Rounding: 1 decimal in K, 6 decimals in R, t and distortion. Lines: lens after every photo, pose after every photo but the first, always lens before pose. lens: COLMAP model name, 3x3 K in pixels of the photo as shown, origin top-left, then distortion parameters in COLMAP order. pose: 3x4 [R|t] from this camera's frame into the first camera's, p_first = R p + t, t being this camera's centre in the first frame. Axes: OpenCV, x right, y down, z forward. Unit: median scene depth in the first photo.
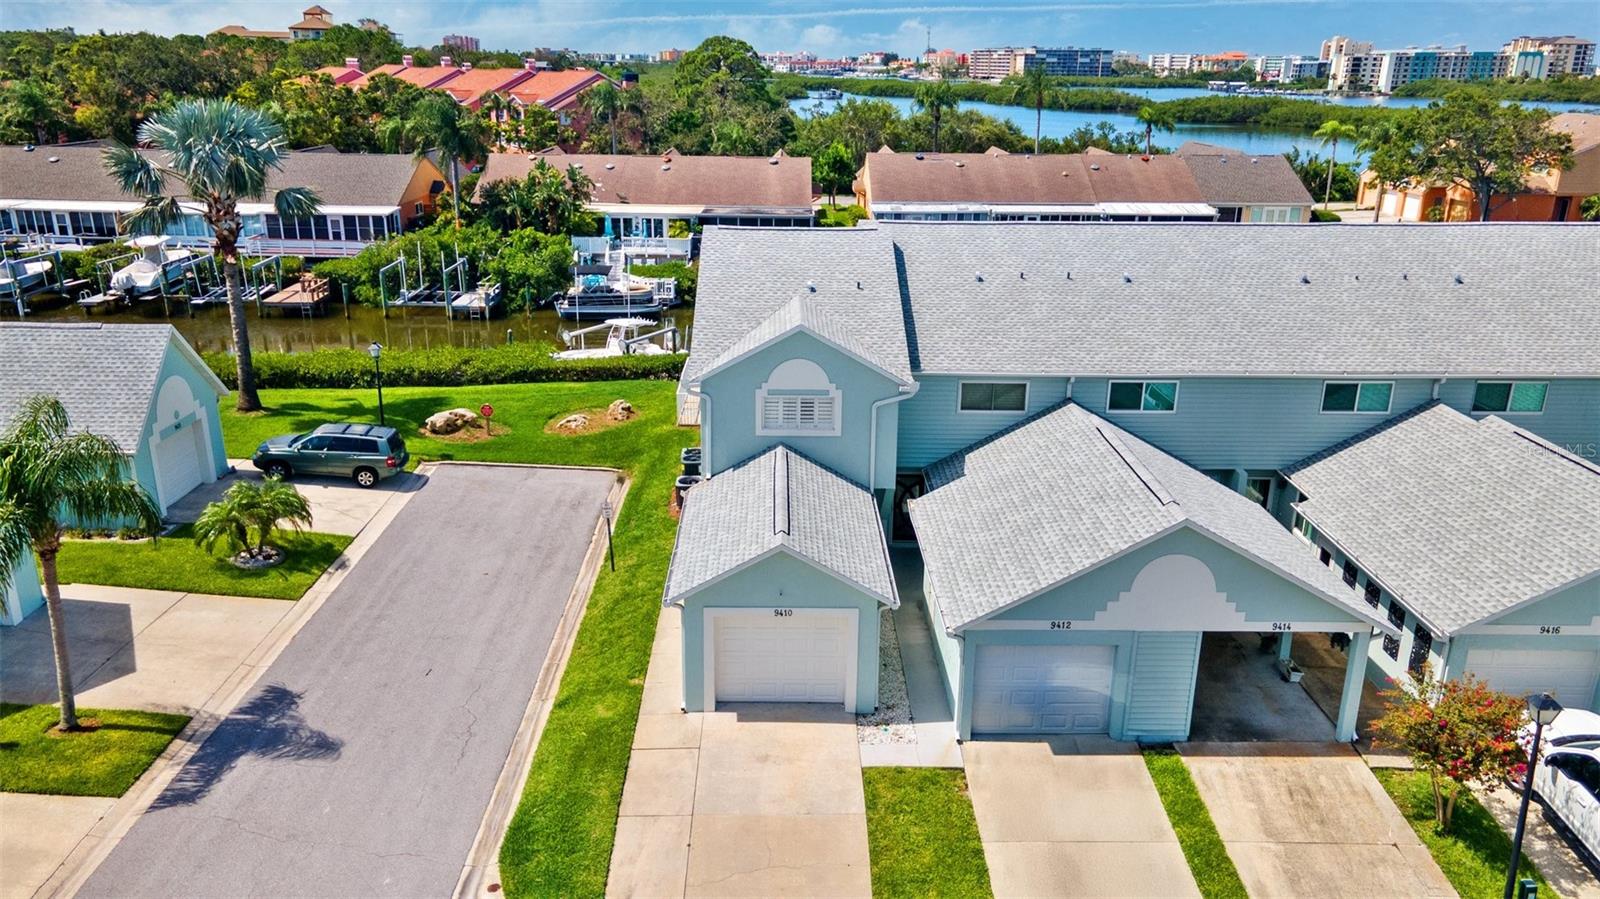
lens RADIAL K [[1157.8, 0, 799.4], [0, 1157.8, 448.8], [0, 0, 1]] dist [0.041024, 0.006063]
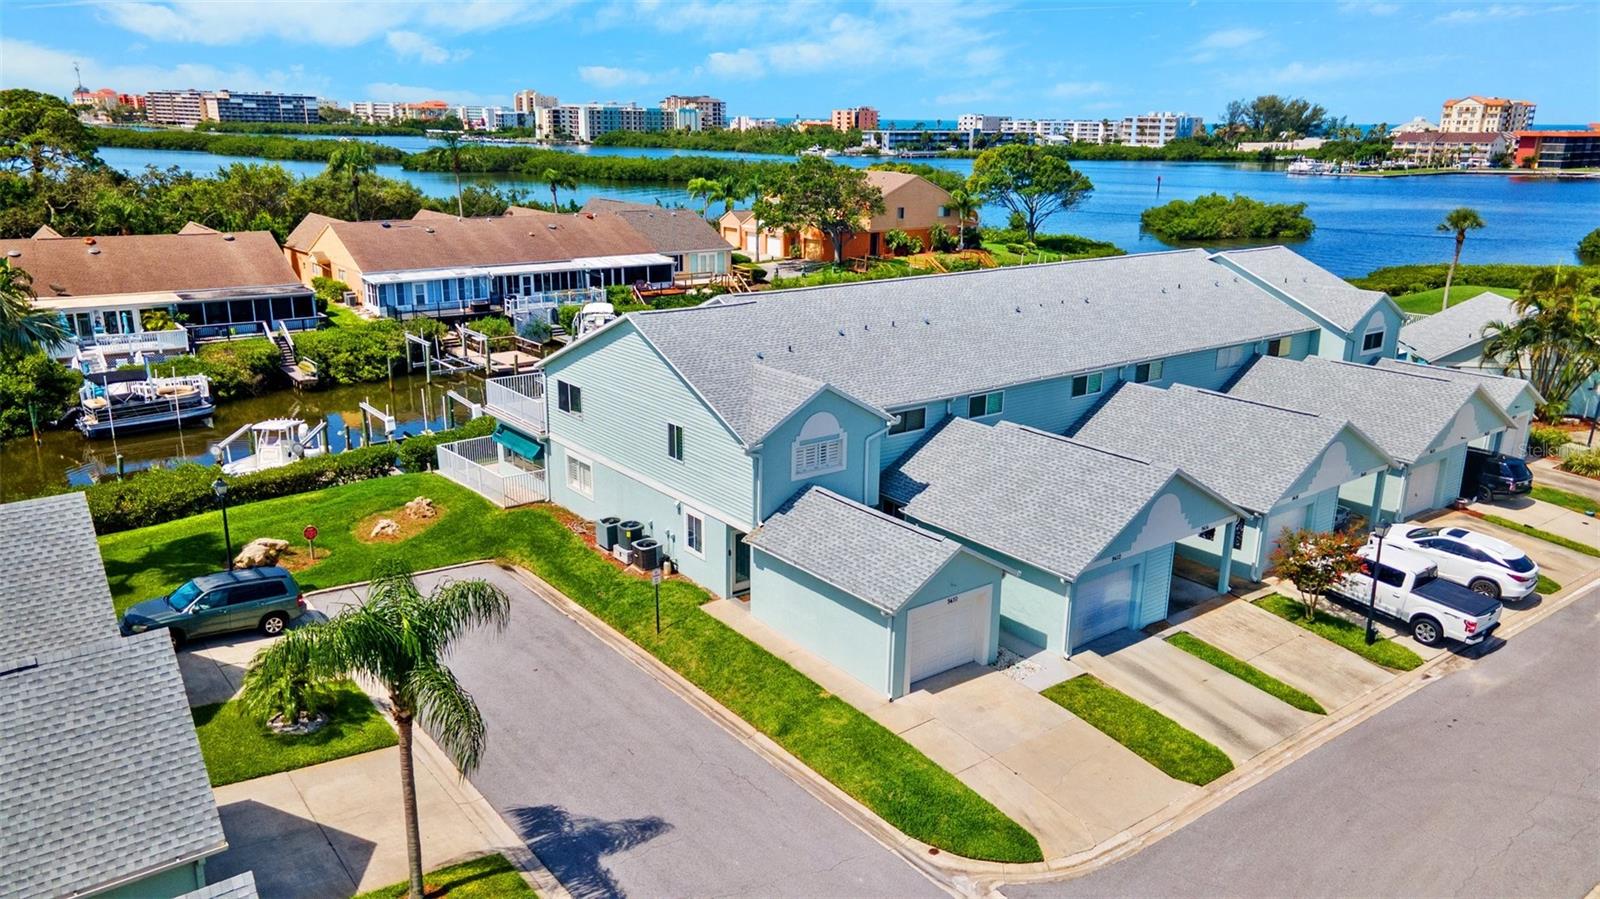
lens RADIAL K [[1157.8, 0, 798.2], [0, 1157.8, 449.5], [0, 0, 1]] dist [0.041024, 0.006063]
pose [[0.798195, -0.165831, 0.579124, -0.415056], [0.185863, 0.982255, 0.025095, -0.042036], [-0.573009, 0.087607, 0.814853, 0.012157]]
